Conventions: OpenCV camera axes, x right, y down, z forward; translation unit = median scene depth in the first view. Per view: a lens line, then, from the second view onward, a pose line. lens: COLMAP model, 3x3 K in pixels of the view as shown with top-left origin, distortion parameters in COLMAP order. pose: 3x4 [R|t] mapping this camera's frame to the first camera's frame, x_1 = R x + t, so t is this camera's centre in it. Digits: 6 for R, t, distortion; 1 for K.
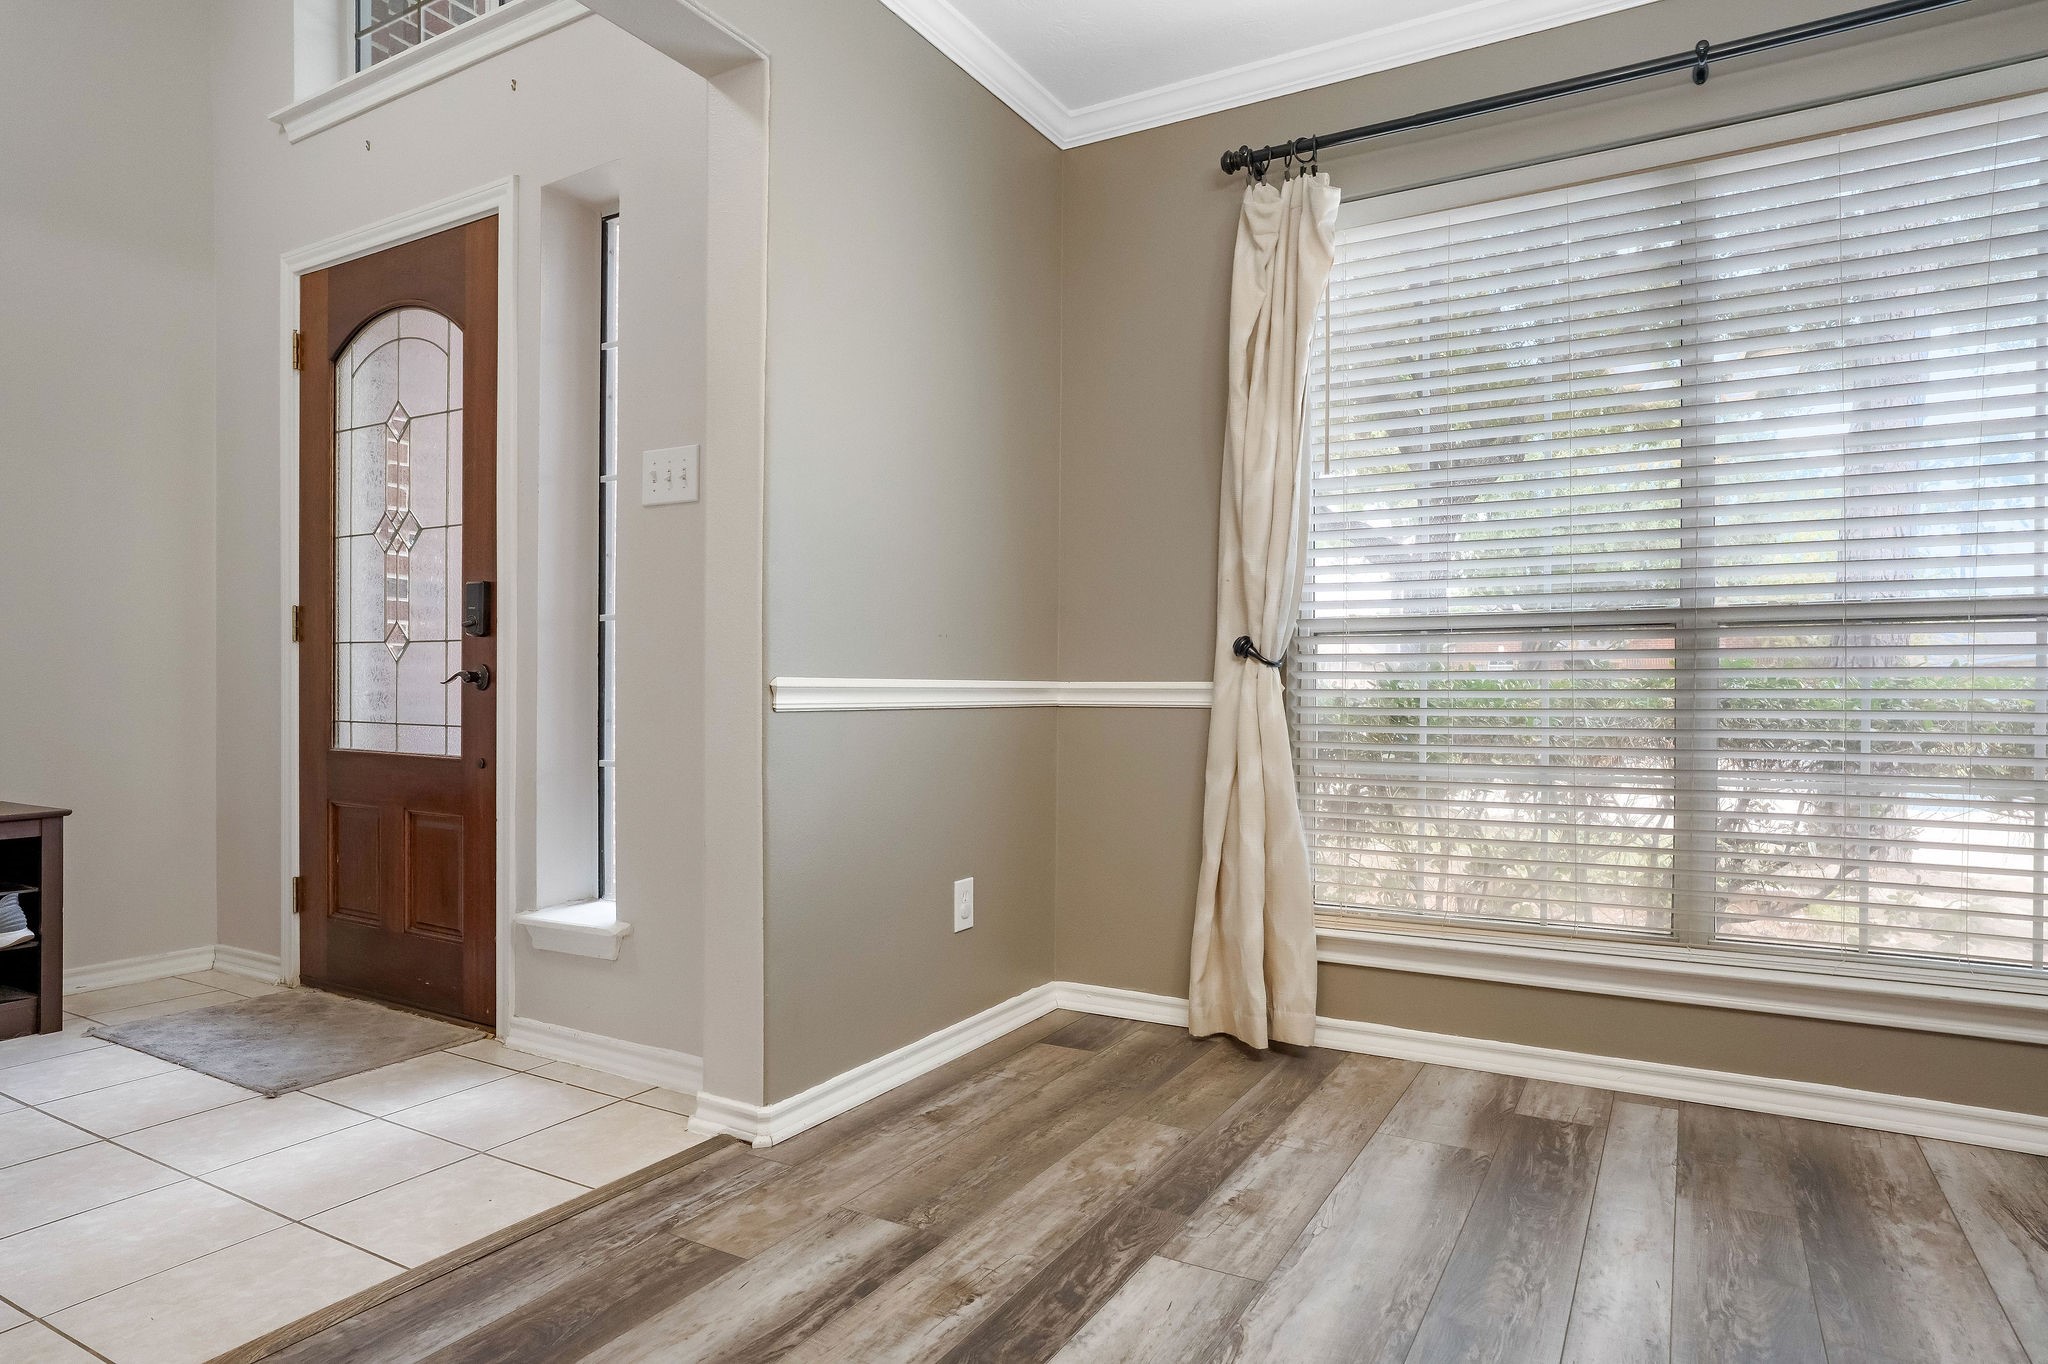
lens RADIAL K [[1182.3, 0, 1023.6], [0, 1182.3, 689.9], [0, 0, 1]] dist [-0.028793, 0.016978]
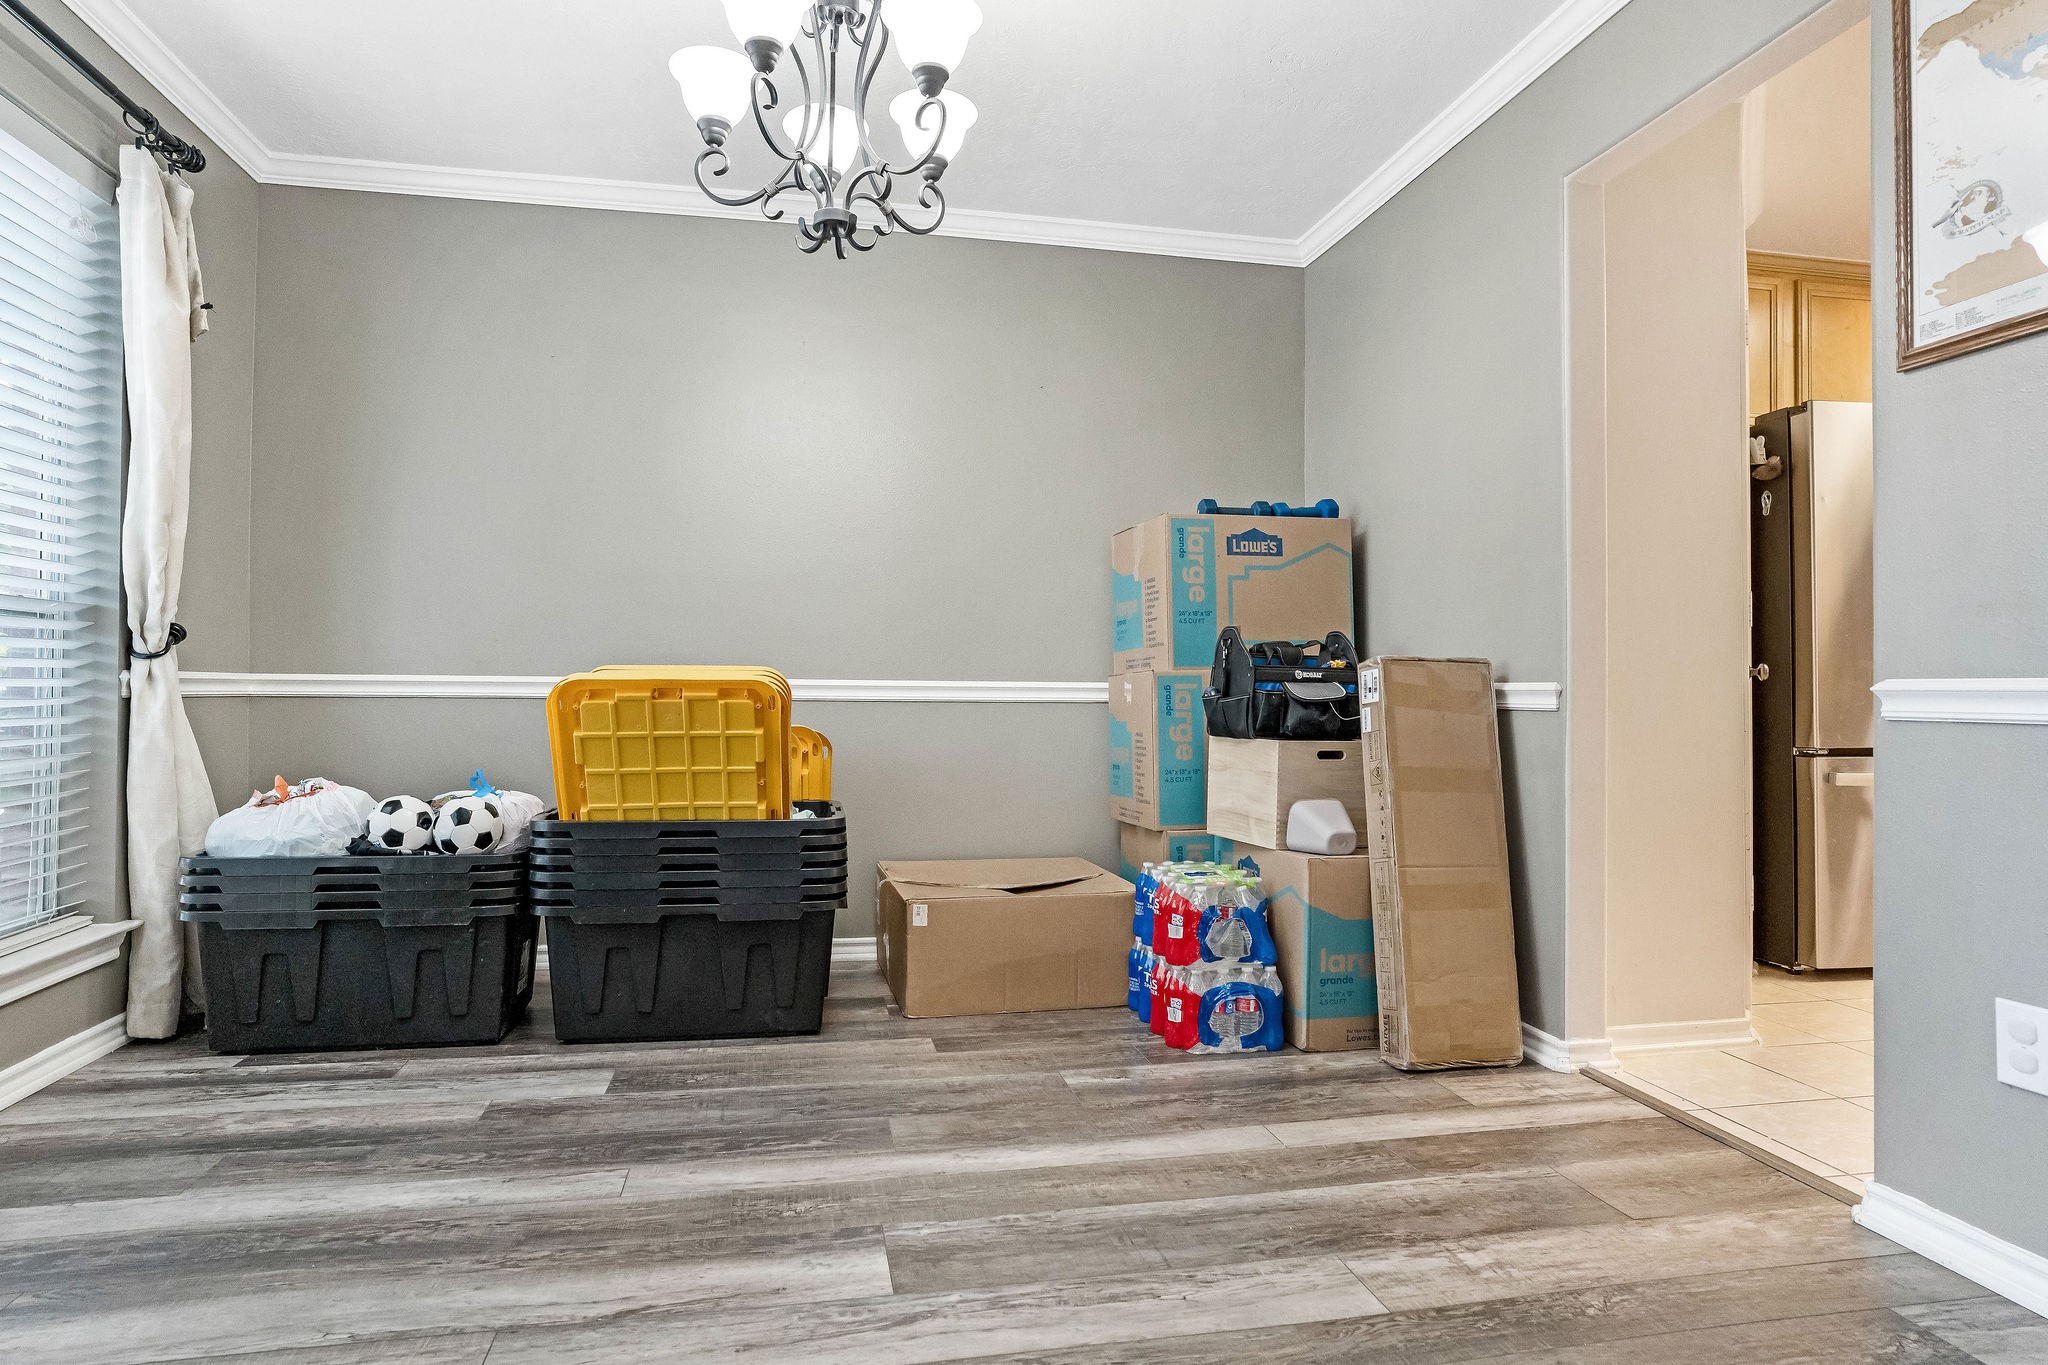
lens RADIAL K [[1182.3, 0, 1022.2], [0, 1182.3, 682.8], [0, 0, 1]] dist [-0.028793, 0.016978]
pose [[-0.665714, -0.003396, 0.746199, -0.312672], [-0.008823, 0.999956, -0.003322, 0.000452], [-0.746155, -0.008795, -0.665714, 0.549144]]
